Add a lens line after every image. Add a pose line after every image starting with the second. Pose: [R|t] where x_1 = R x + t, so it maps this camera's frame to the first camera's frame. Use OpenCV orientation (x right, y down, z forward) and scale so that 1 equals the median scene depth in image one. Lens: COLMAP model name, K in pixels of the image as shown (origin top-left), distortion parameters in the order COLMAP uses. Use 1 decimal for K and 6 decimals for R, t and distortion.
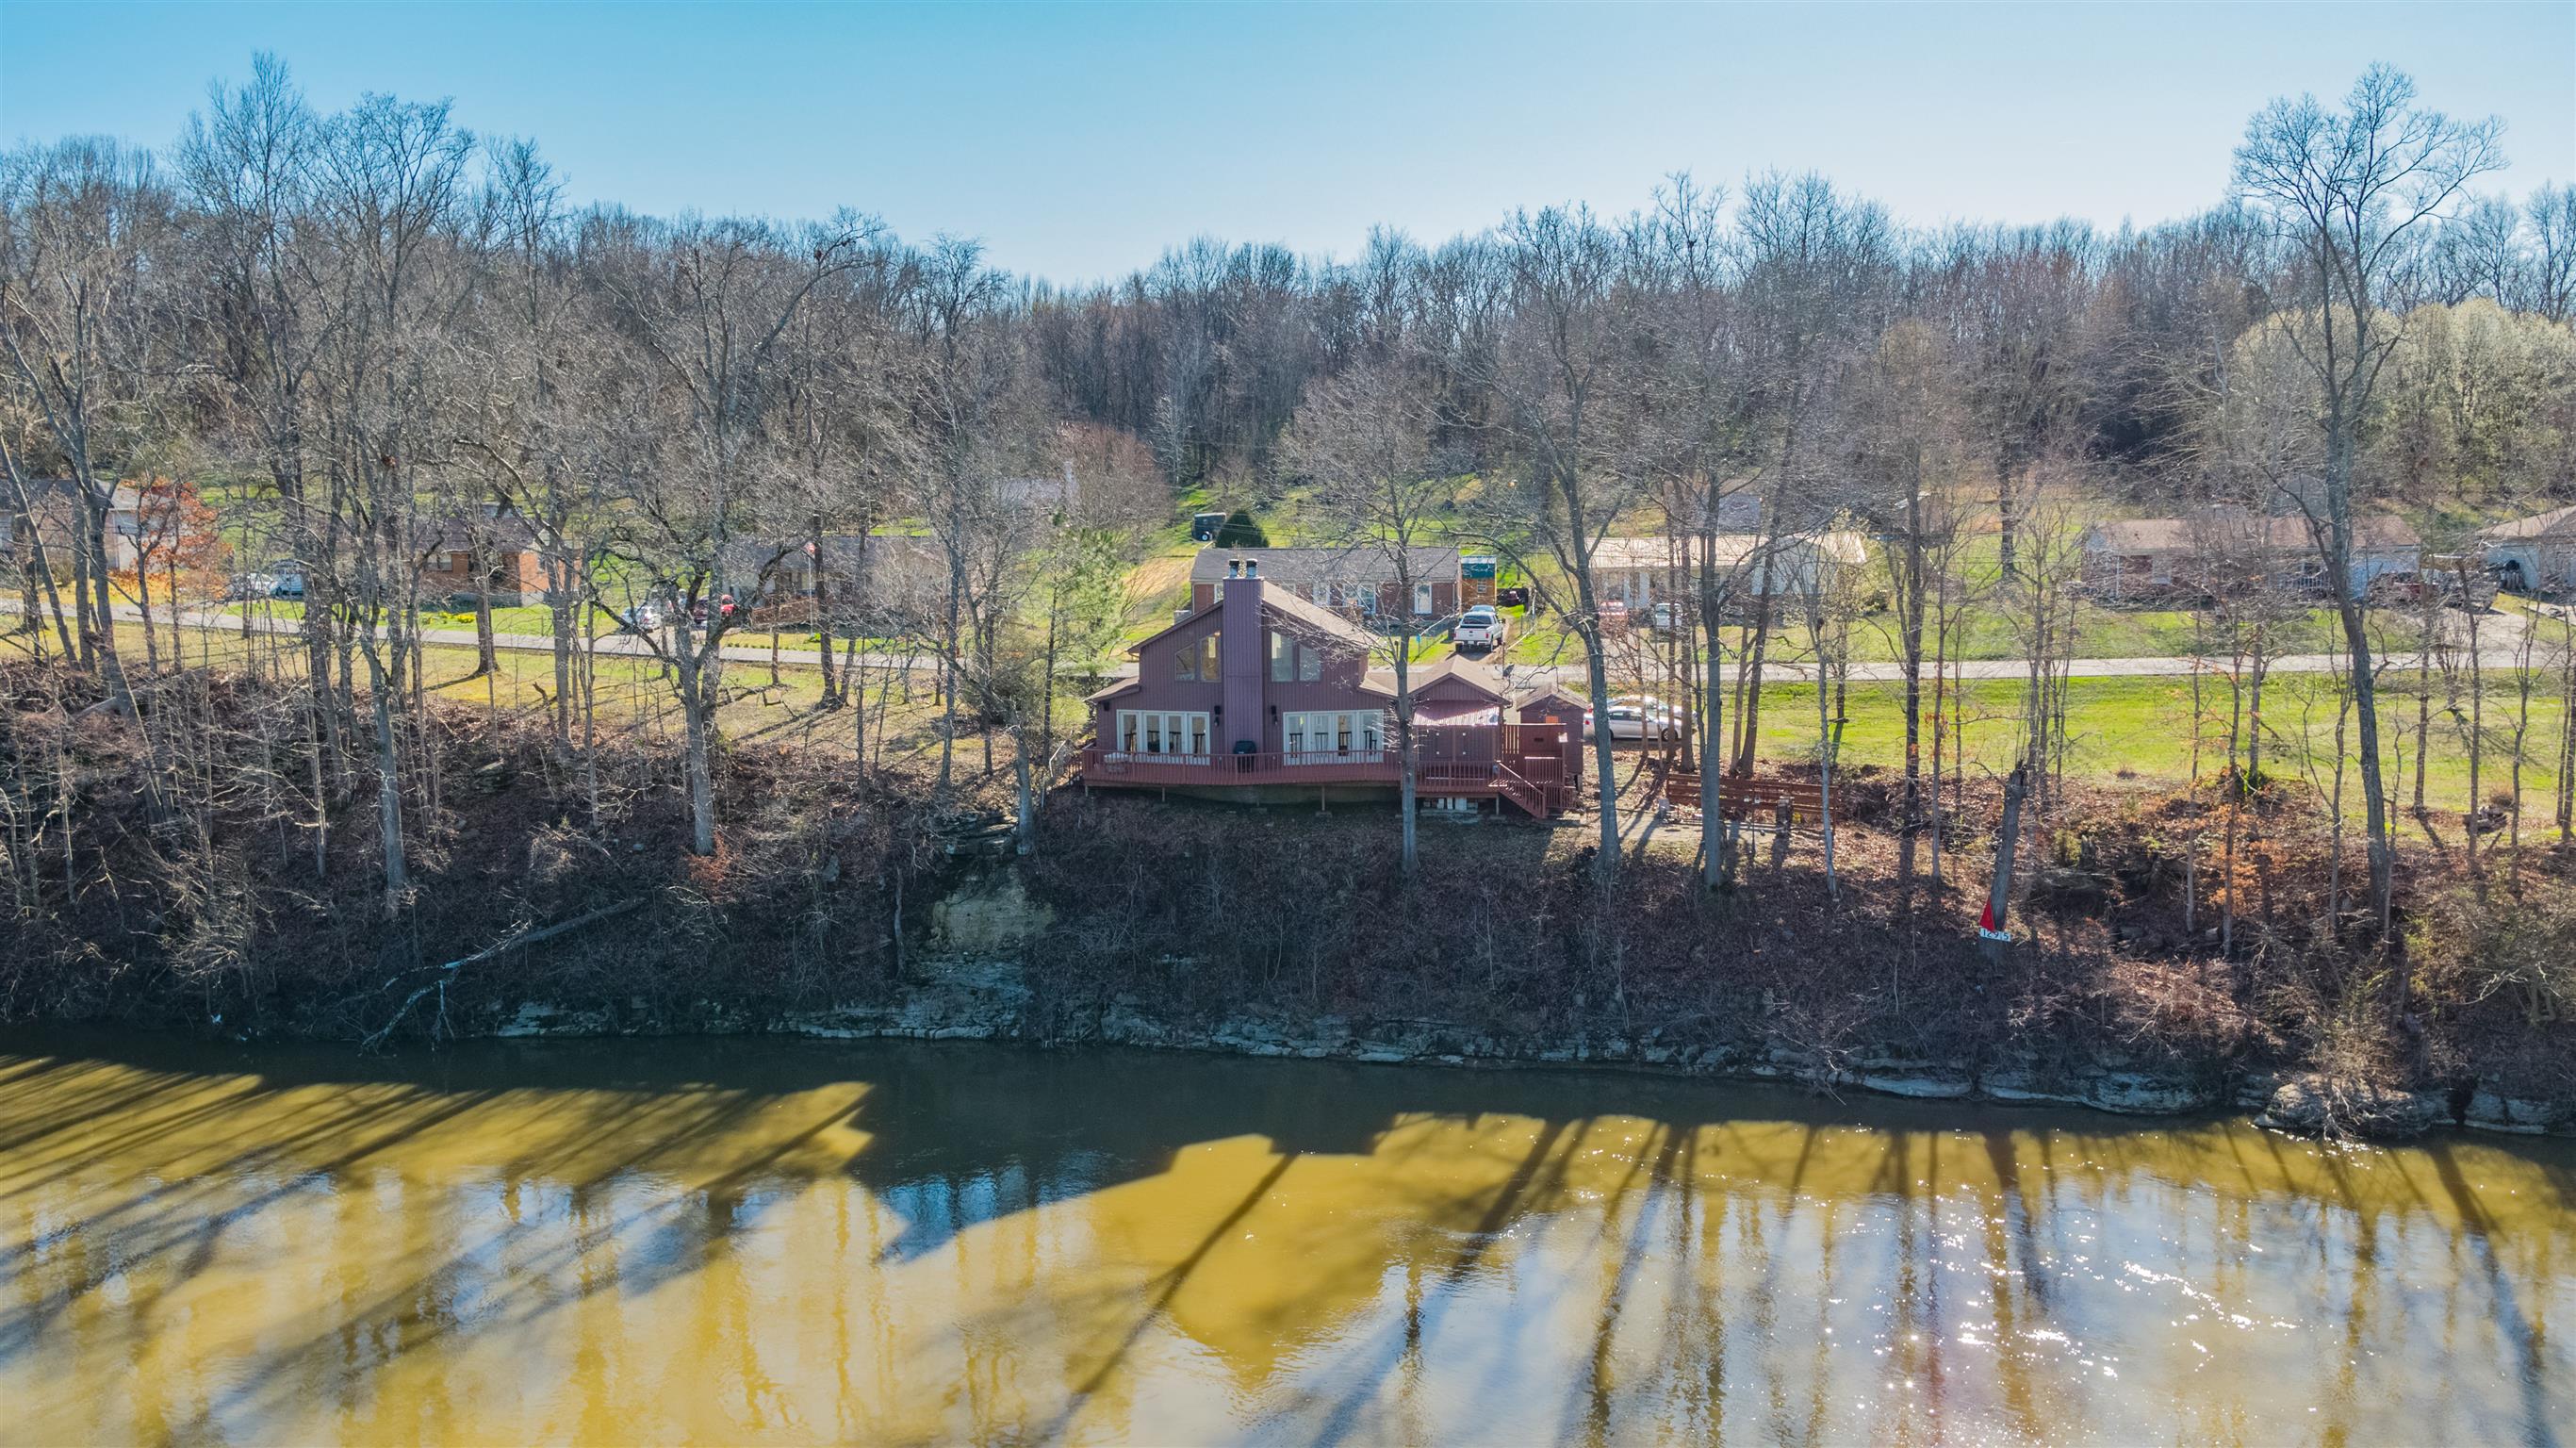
lens RADIAL K [[2183.4, 0, 1339.2], [0, 2183.4, 722.7], [0, 0, 1]] dist [0.245851, -0.358765]
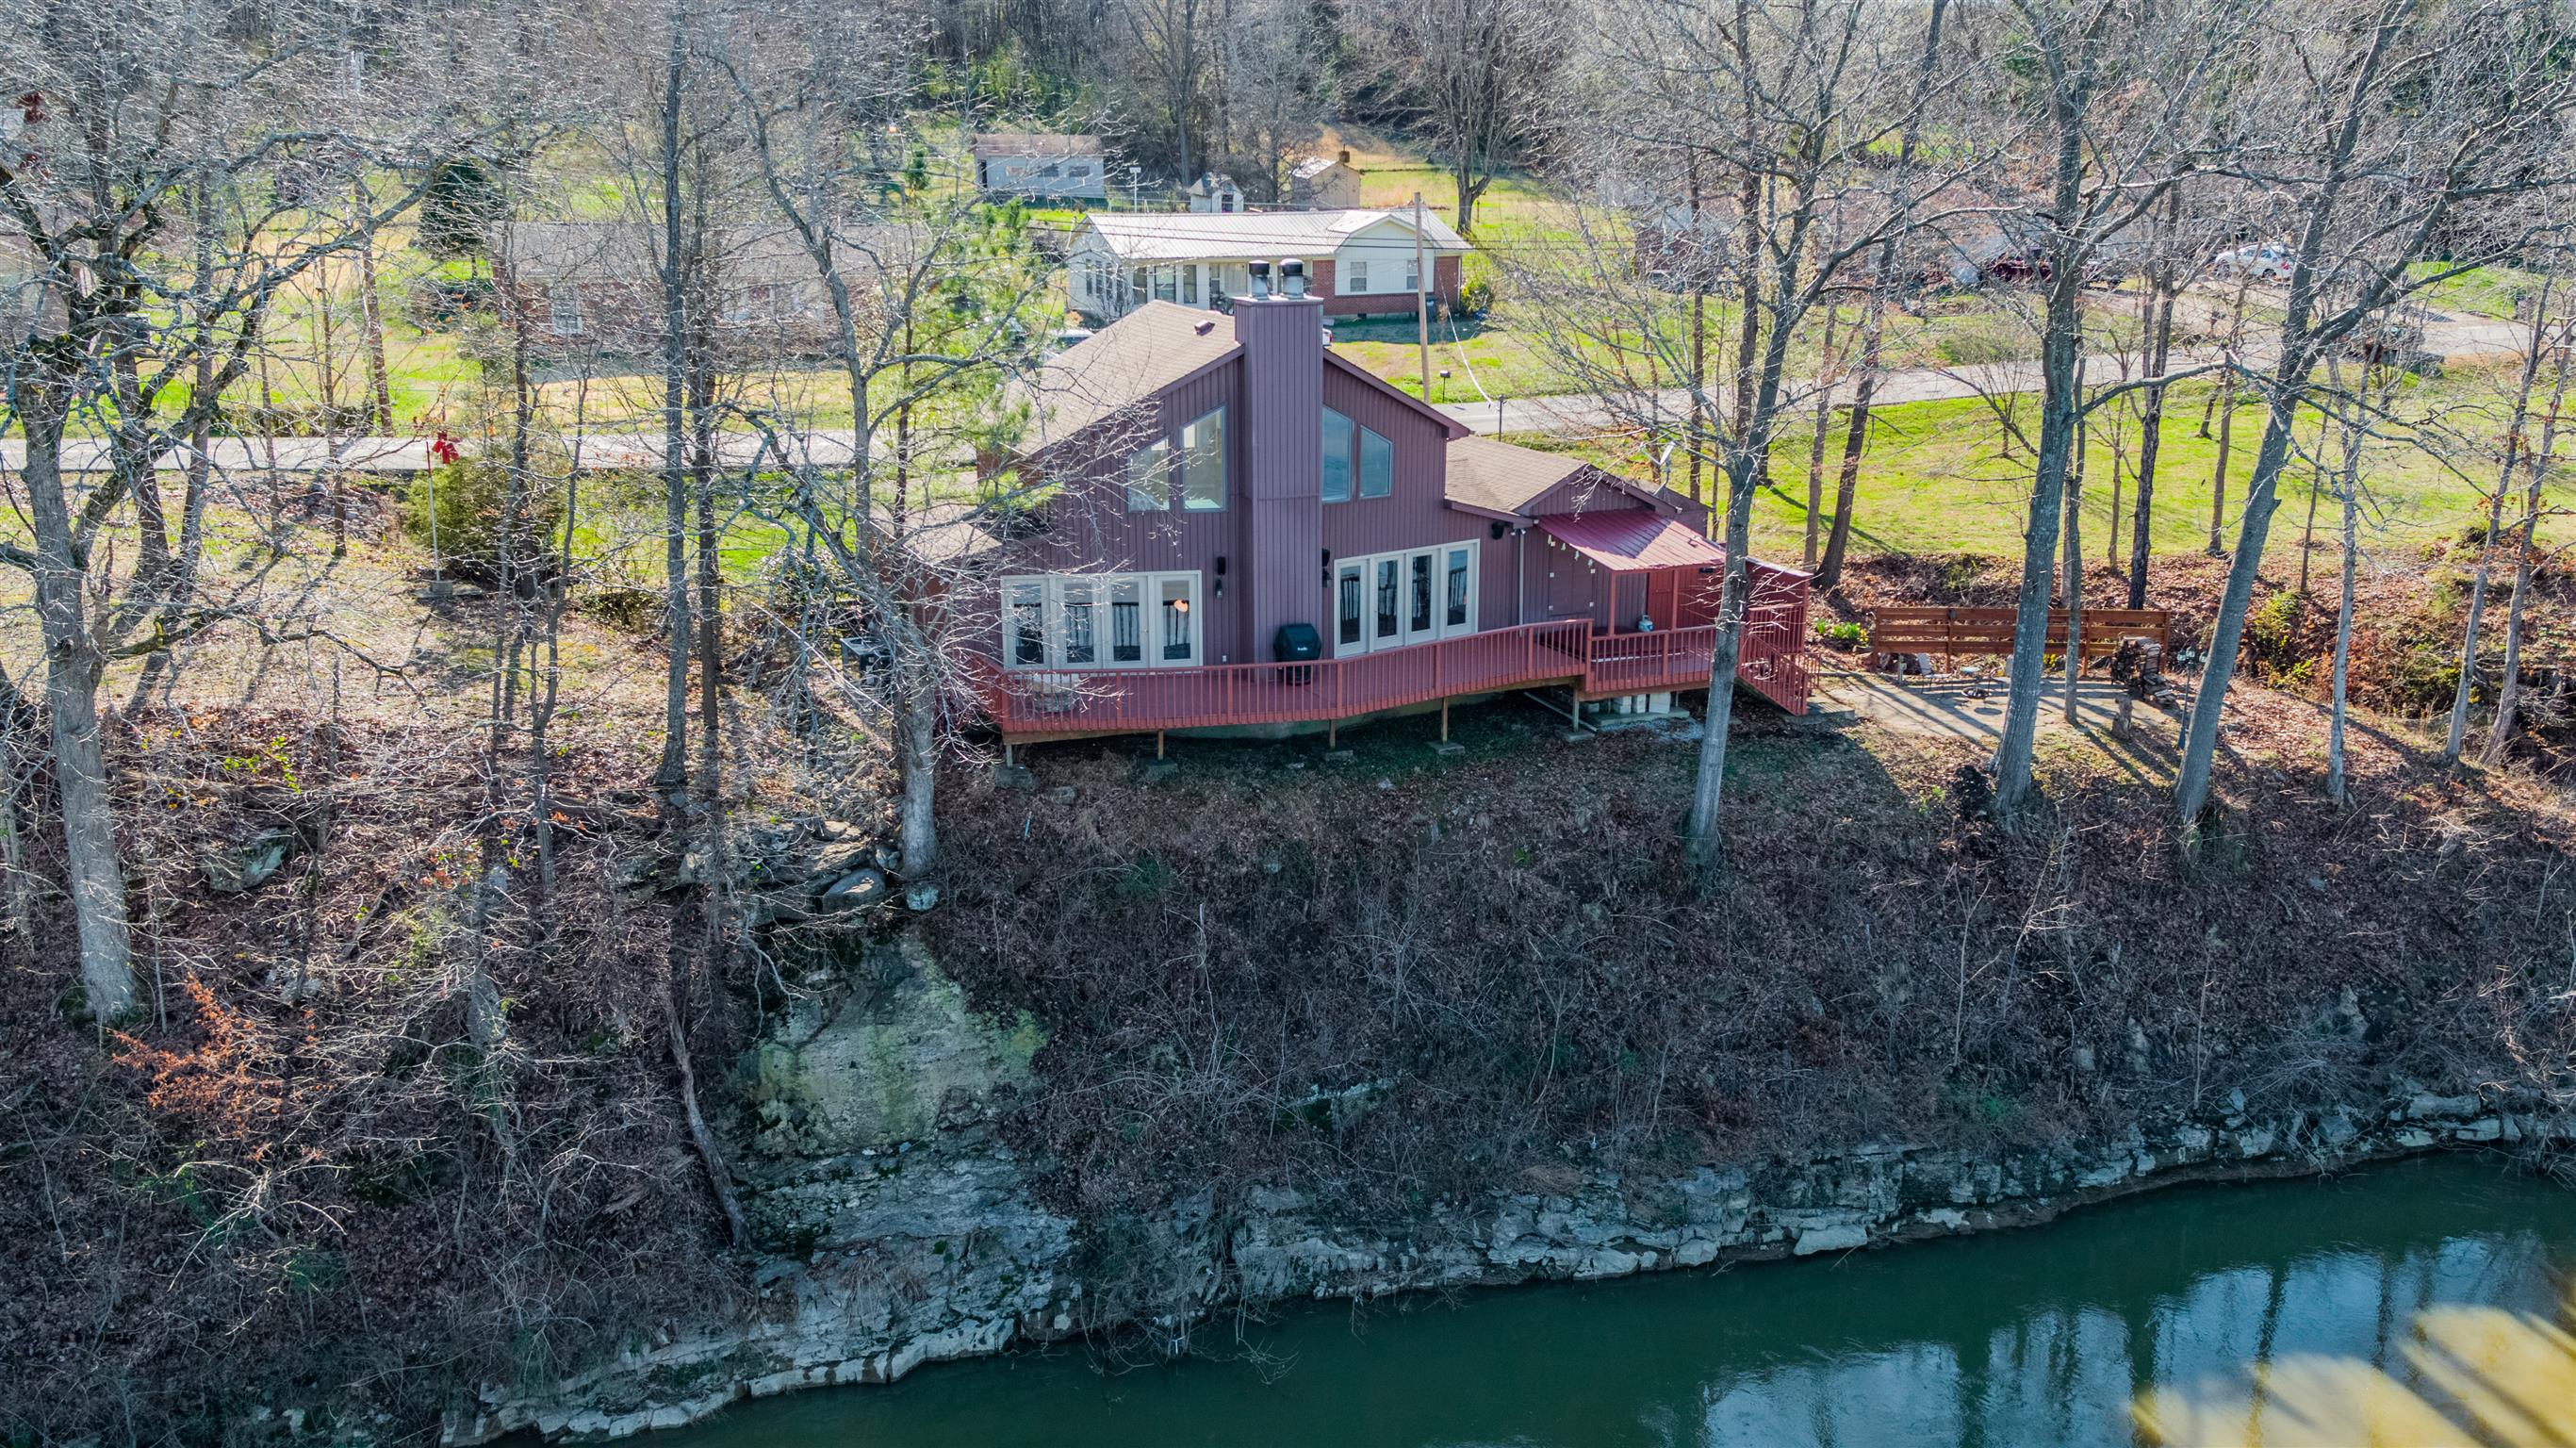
lens RADIAL K [[2185.3, 0, 1288.0], [0, 2185.3, 724.0], [0, 0, 1]] dist [0.309738, -0.504783]
pose [[0.884838, -0.112617, 0.452084, -0.297803], [0.052206, 0.988202, 0.143986, -0.045558], [-0.462966, -0.103803, 0.880277, 0.577401]]
